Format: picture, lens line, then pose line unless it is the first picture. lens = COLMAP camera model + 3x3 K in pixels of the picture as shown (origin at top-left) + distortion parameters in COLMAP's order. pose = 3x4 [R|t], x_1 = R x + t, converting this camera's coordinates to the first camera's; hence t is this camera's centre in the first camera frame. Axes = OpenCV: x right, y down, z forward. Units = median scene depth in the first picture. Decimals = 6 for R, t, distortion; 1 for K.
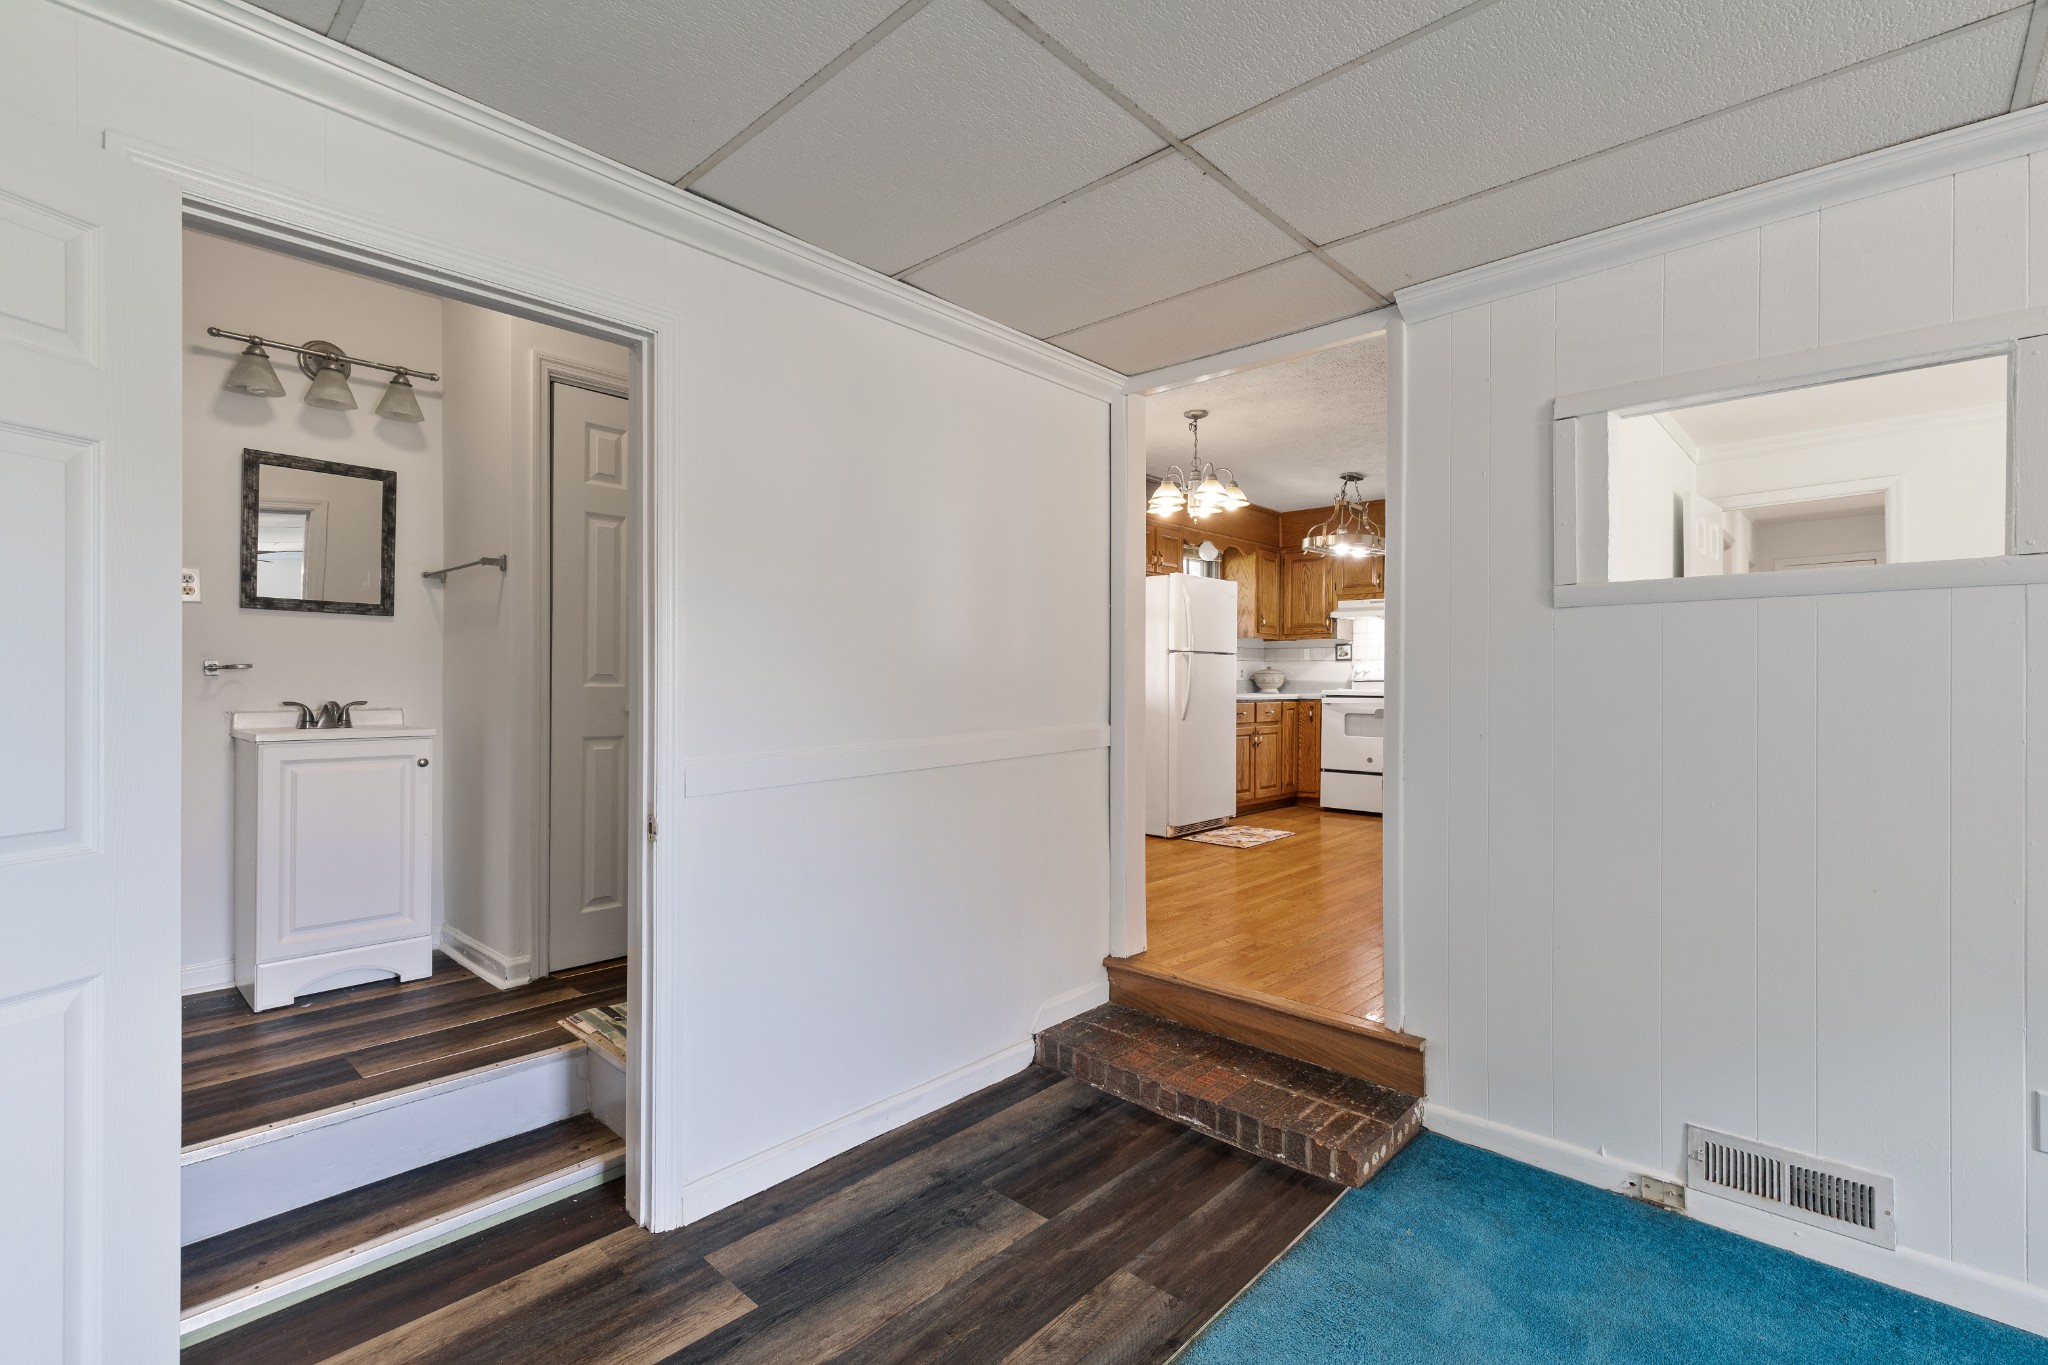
lens RADIAL K [[922.9, 0, 1024.6], [0, 922.9, 677.7], [0, 0, 1]] dist [0.005086, 0.000574]
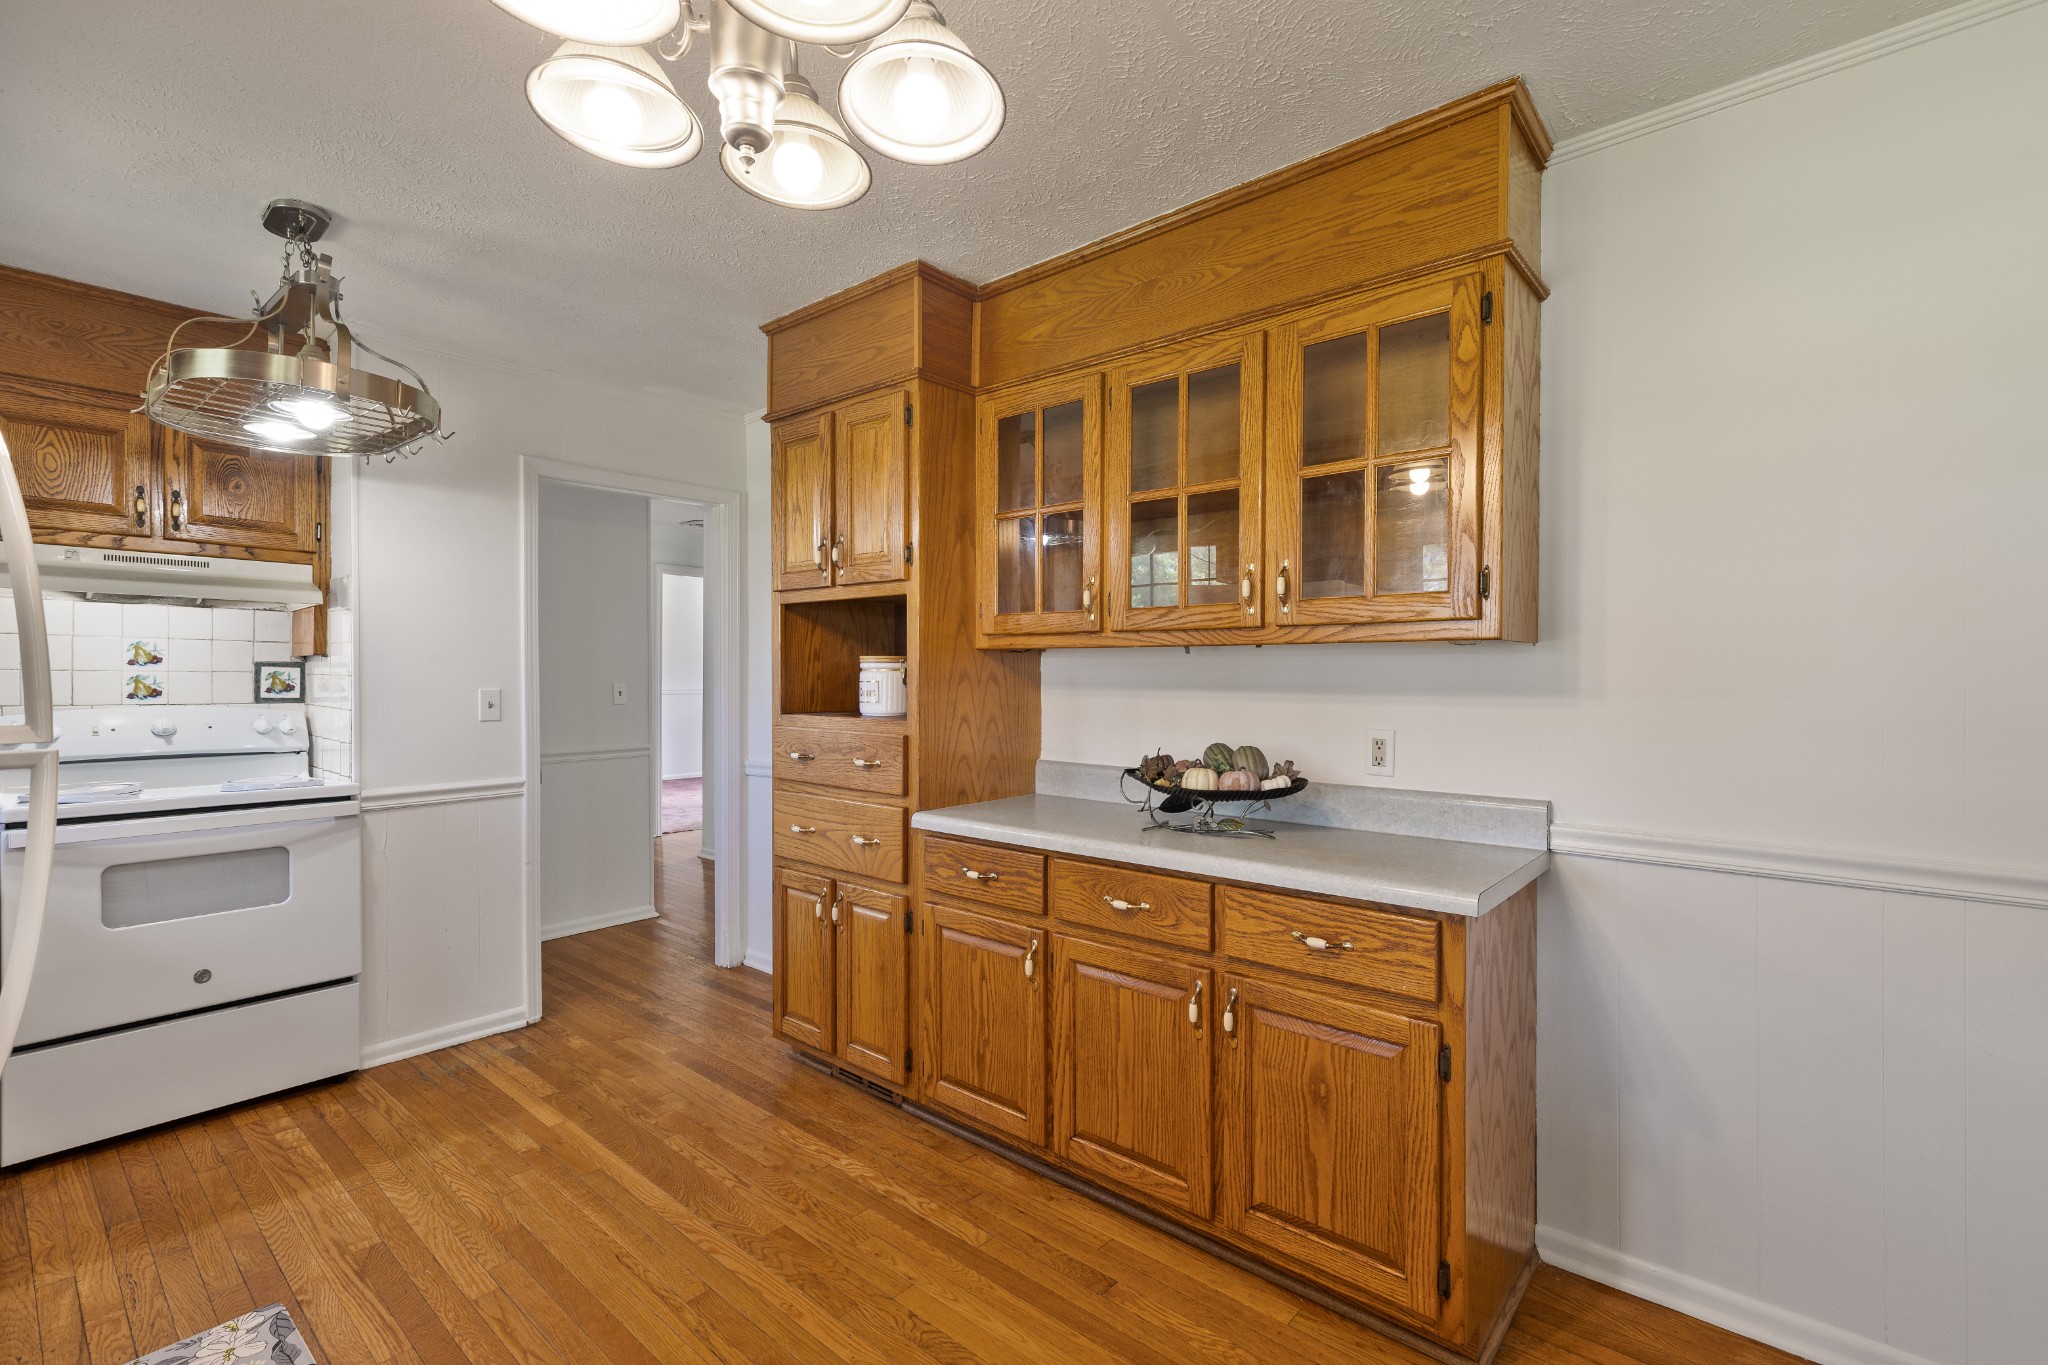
lens RADIAL K [[922.9, 0, 1027.5], [0, 922.9, 680.0], [0, 0, 1]] dist [0.005086, 0.000574]
pose [[-0.047781, -0.009075, 0.998817, -0.034617], [-0.001938, 0.999958, 0.008993, -0.053165], [-0.998856, -0.001506, -0.047796, 0.957706]]
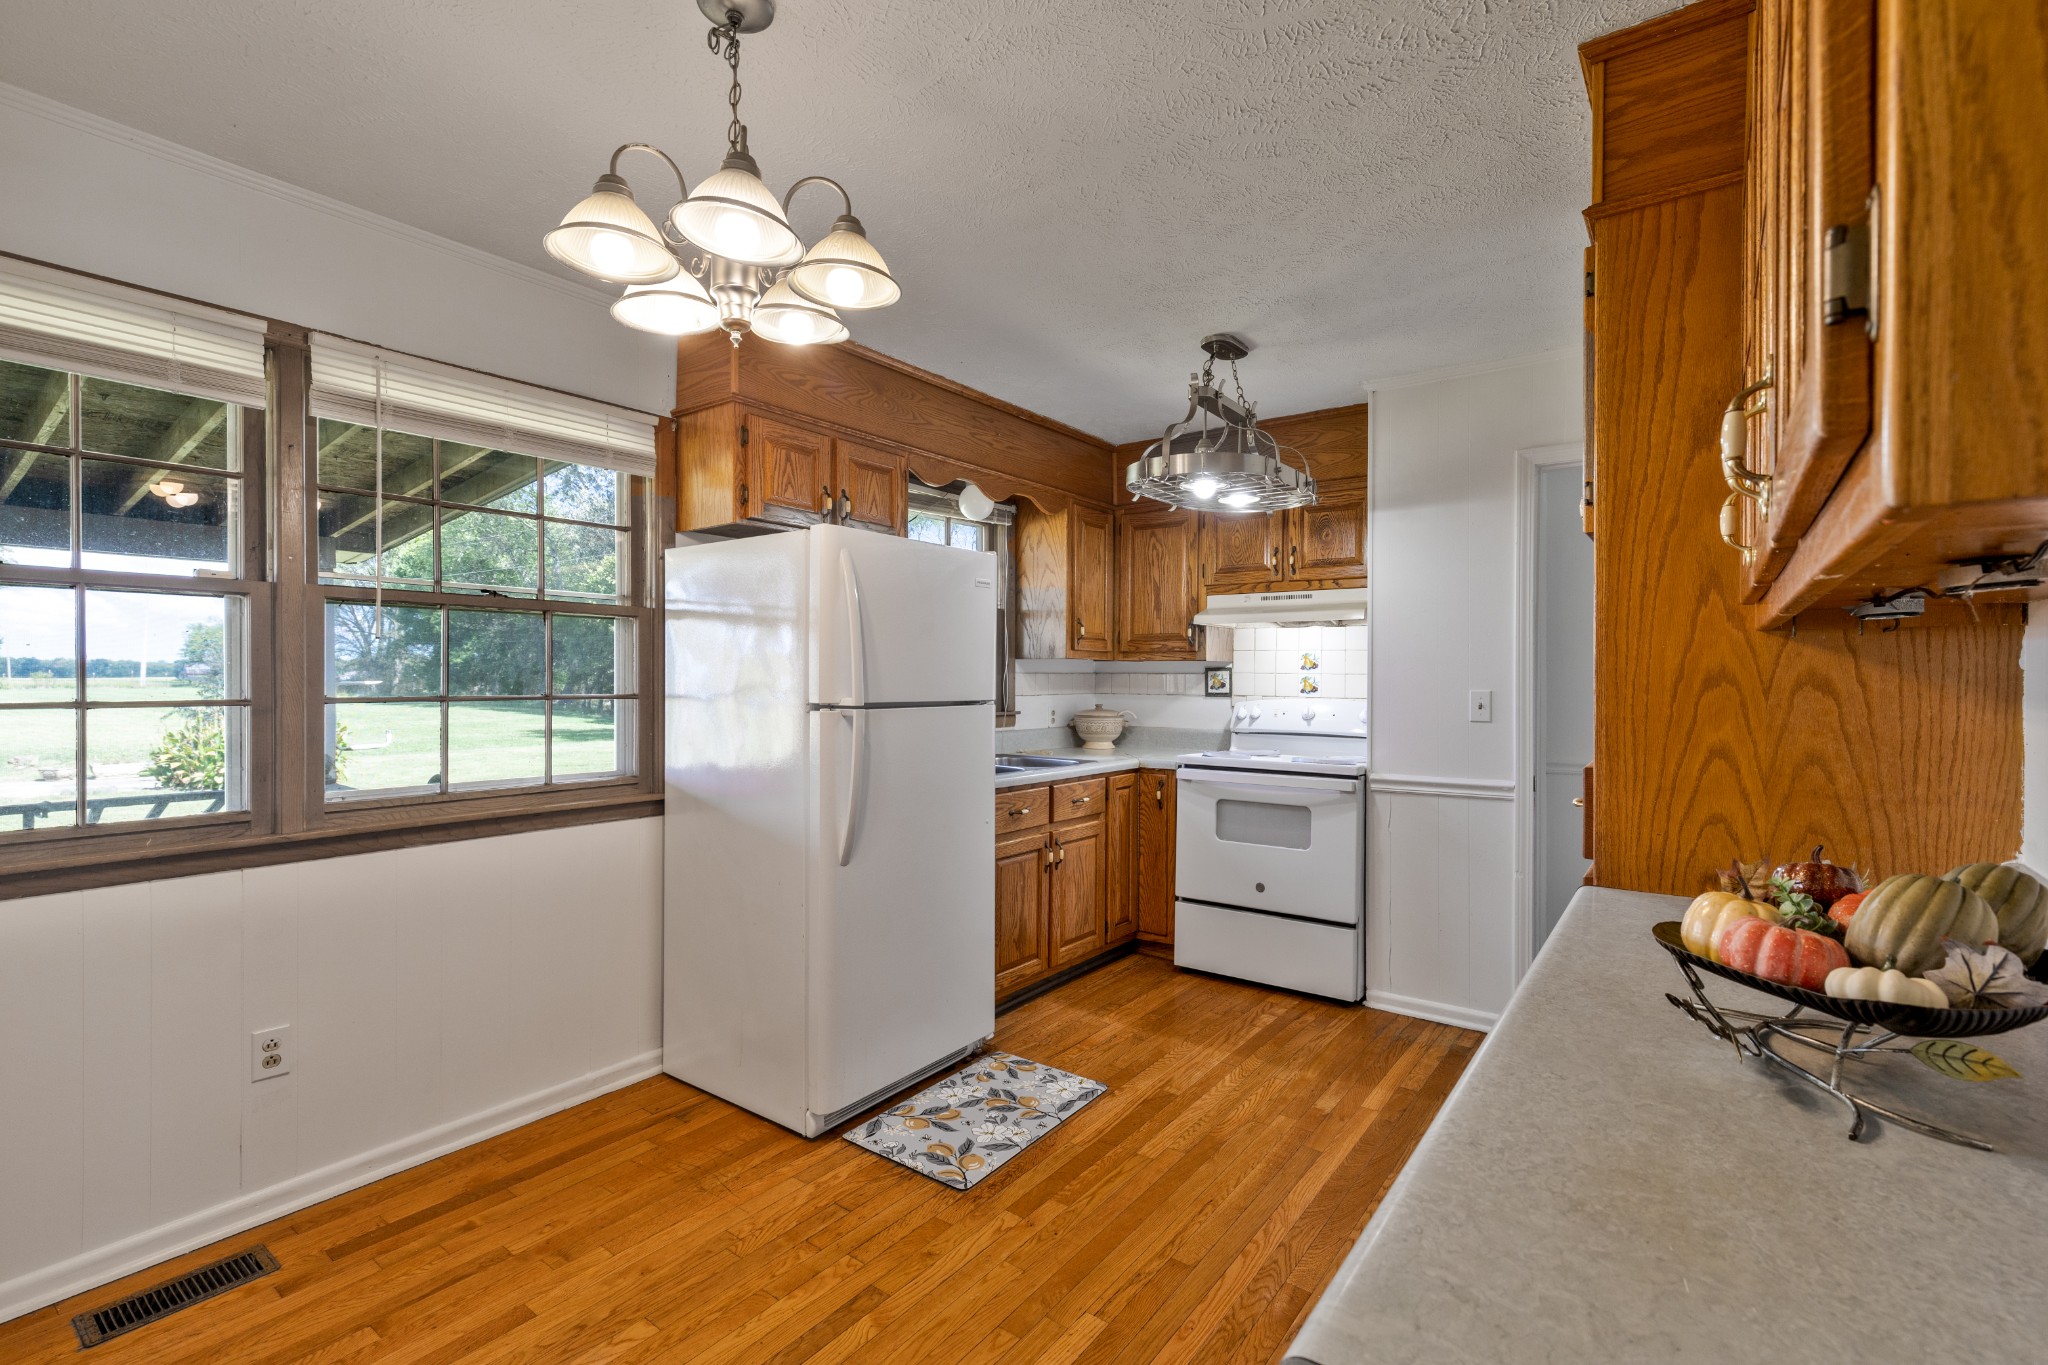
lens RADIAL K [[922.9, 0, 1031.3], [0, 922.9, 679.4], [0, 0, 1]] dist [0.005086, 0.000574]
pose [[0.993743, -0.002358, 0.111663, 0.253112], [0.001715, 0.999981, 0.005852, -0.052498], [-0.111675, -0.005624, 0.993729, 0.670192]]
